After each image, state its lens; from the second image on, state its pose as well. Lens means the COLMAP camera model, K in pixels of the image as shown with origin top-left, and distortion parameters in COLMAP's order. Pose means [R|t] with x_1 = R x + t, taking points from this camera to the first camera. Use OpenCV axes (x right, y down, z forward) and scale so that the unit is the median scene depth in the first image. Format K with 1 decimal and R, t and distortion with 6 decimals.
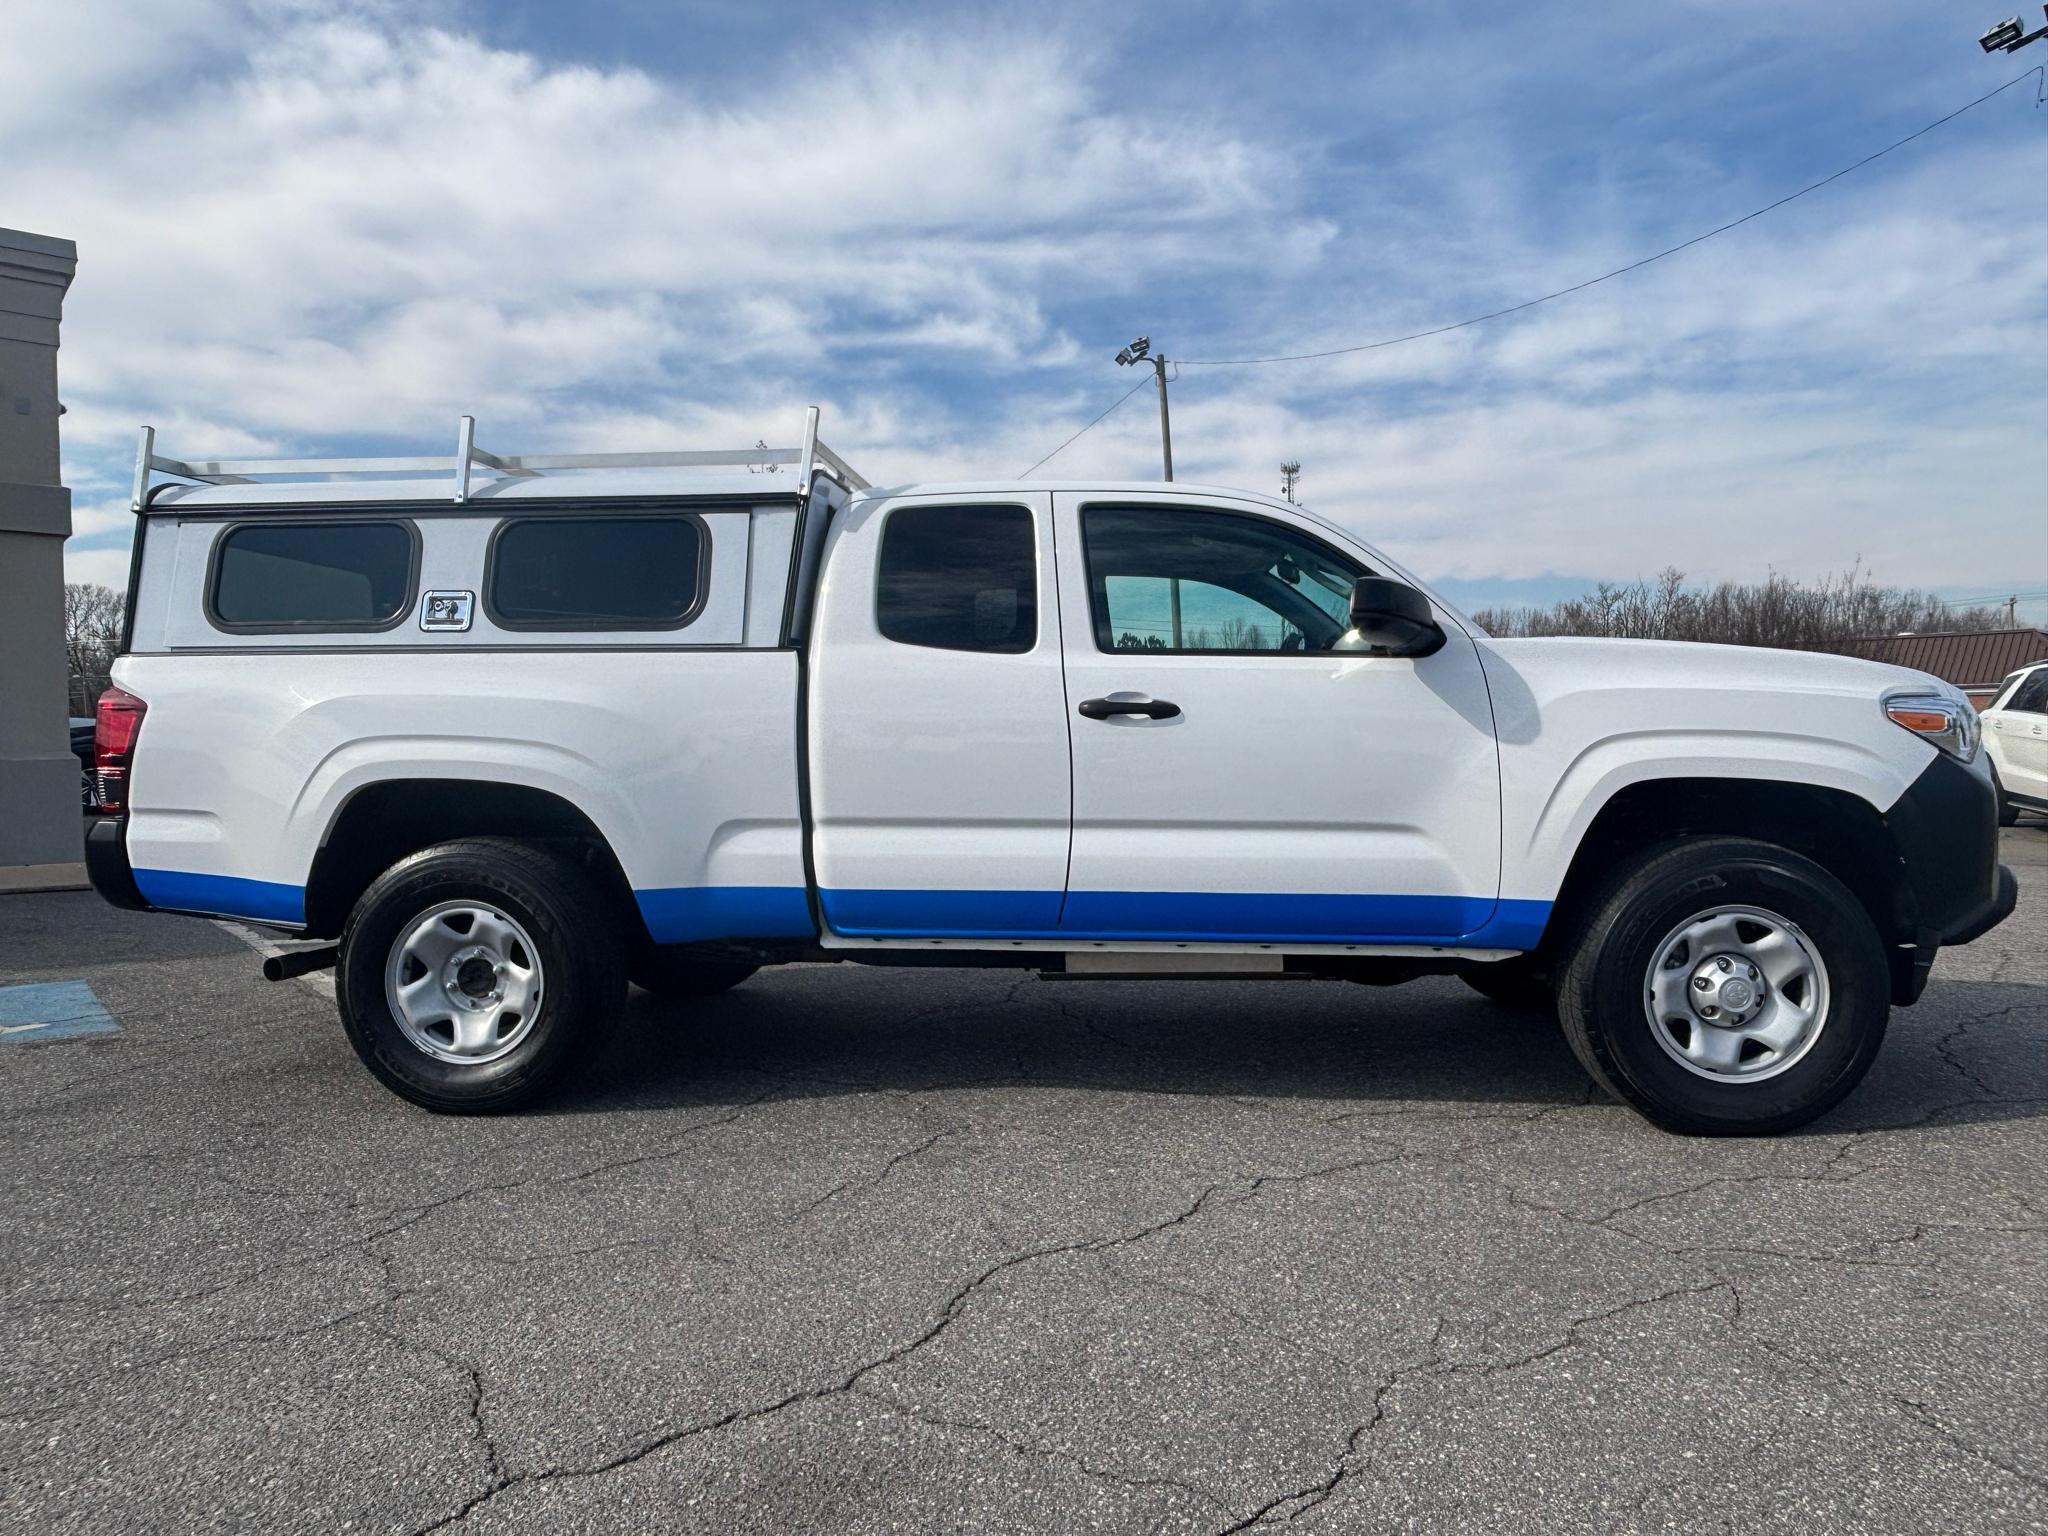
lens RADIAL K [[1357.0, 0, 1038.9], [0, 1357.0, 758.6], [0, 0, 1]] dist [0.018927, -0.024959]
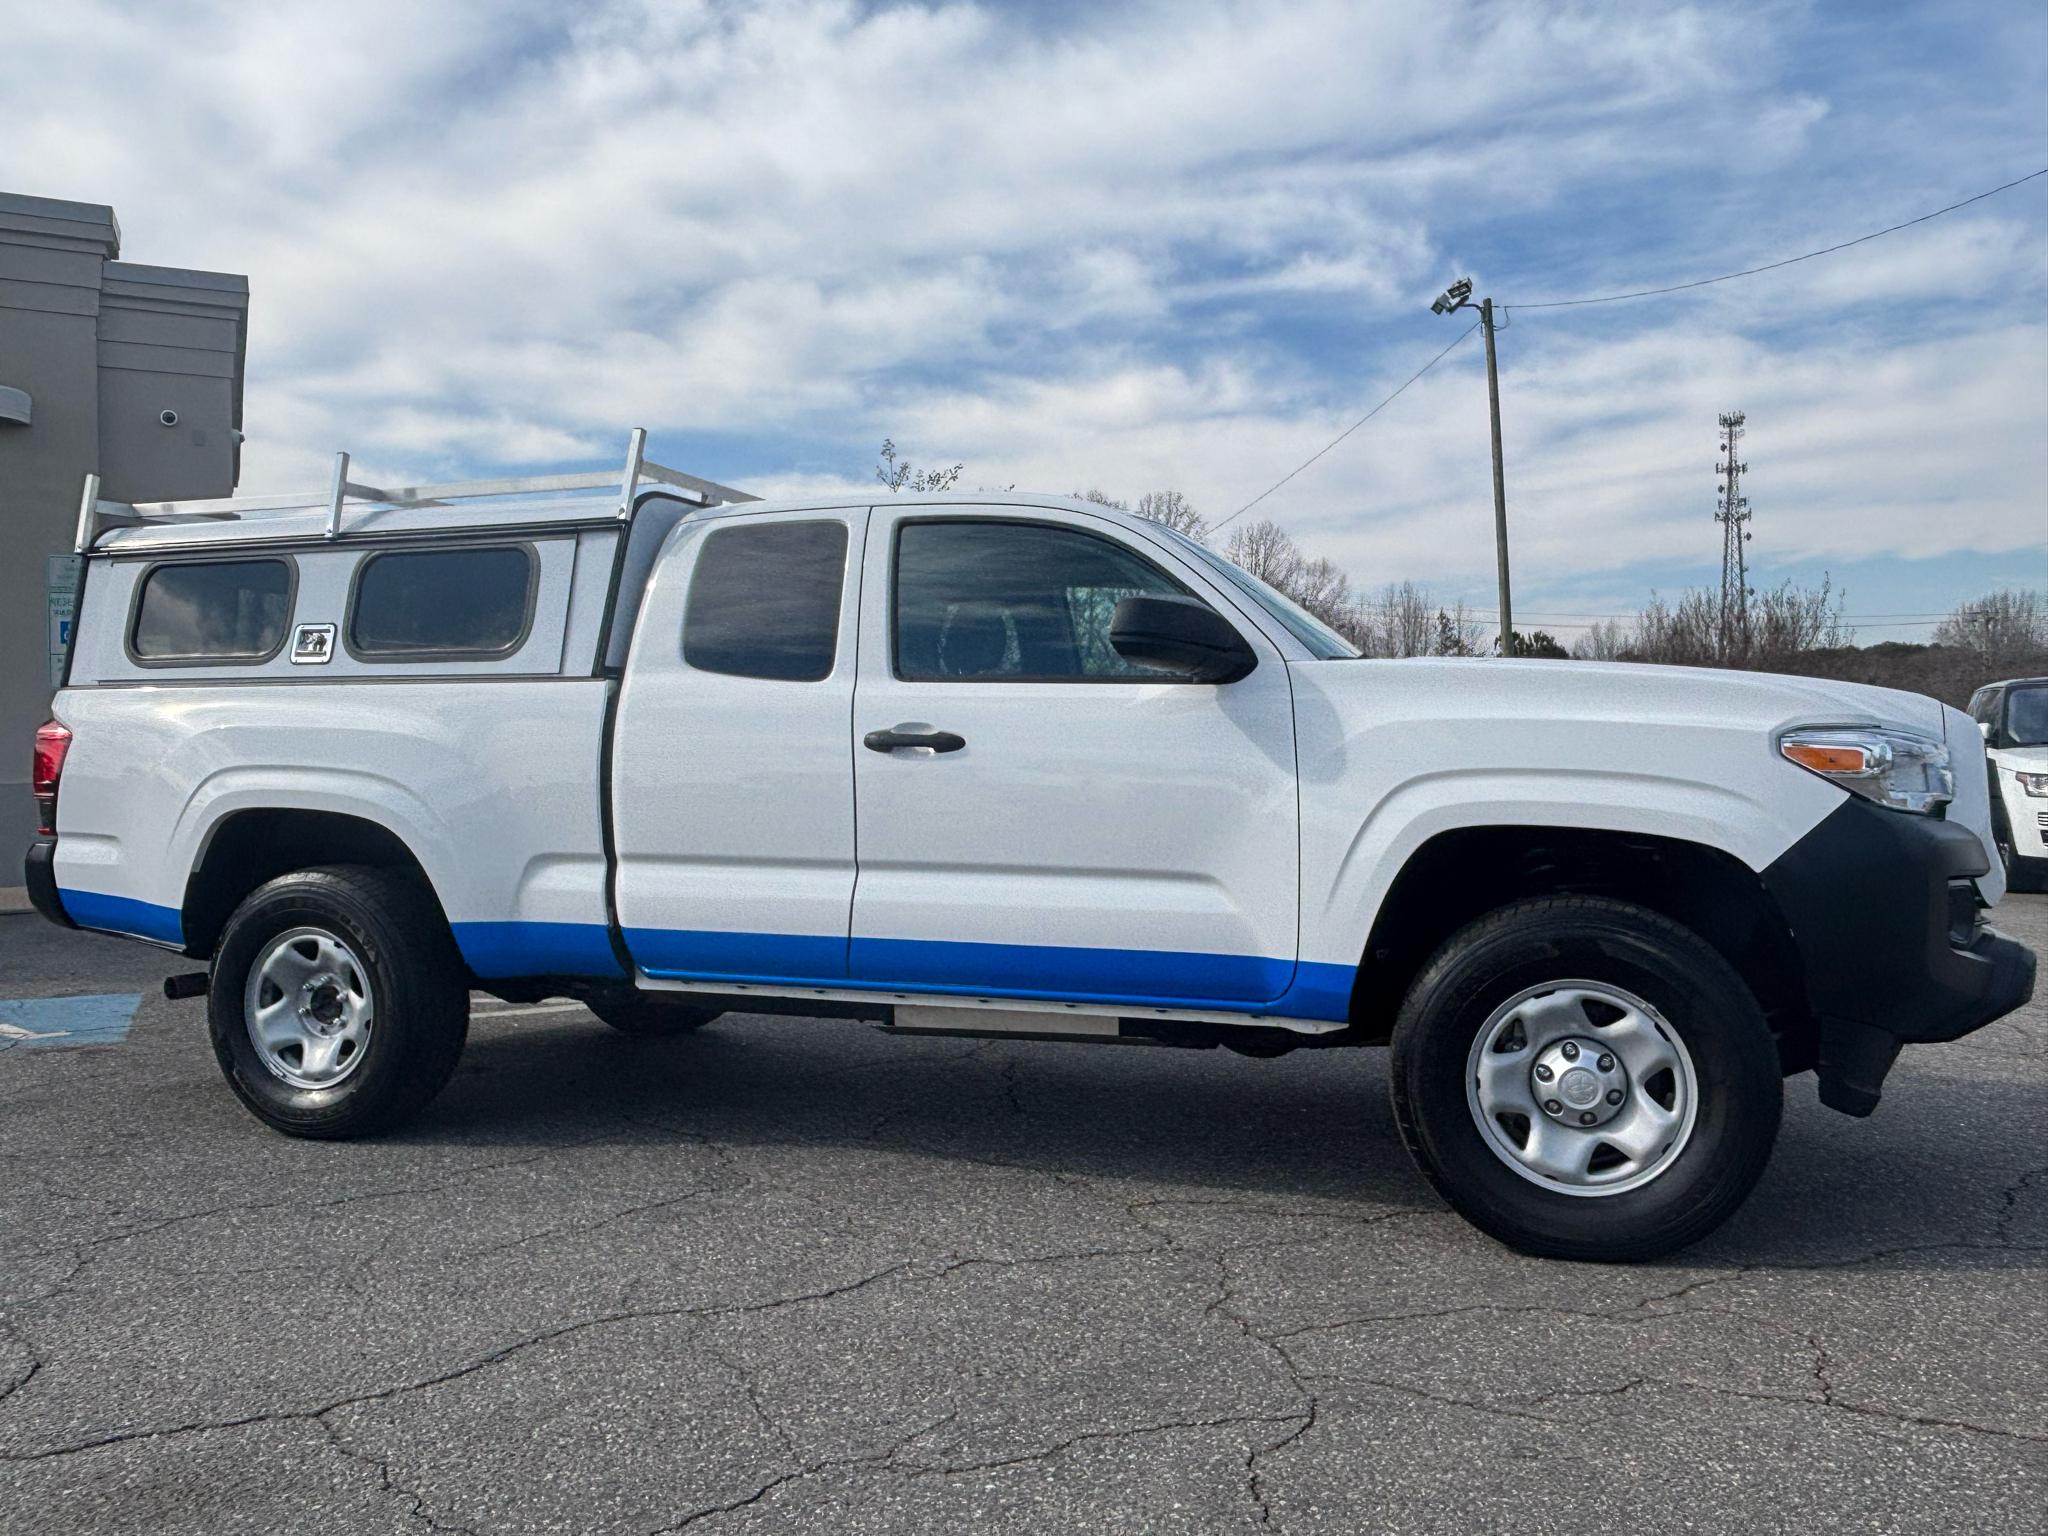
lens RADIAL K [[1589.3, 0, 1011.7], [0, 1589.3, 788.1], [0, 0, 1]] dist [0.041576, -0.073927]
pose [[0.967946, 0.009042, -0.250996, 0.377563], [-0.008060, 0.999955, 0.004938, -0.010151], [0.251029, -0.002757, 0.967976, -0.025550]]
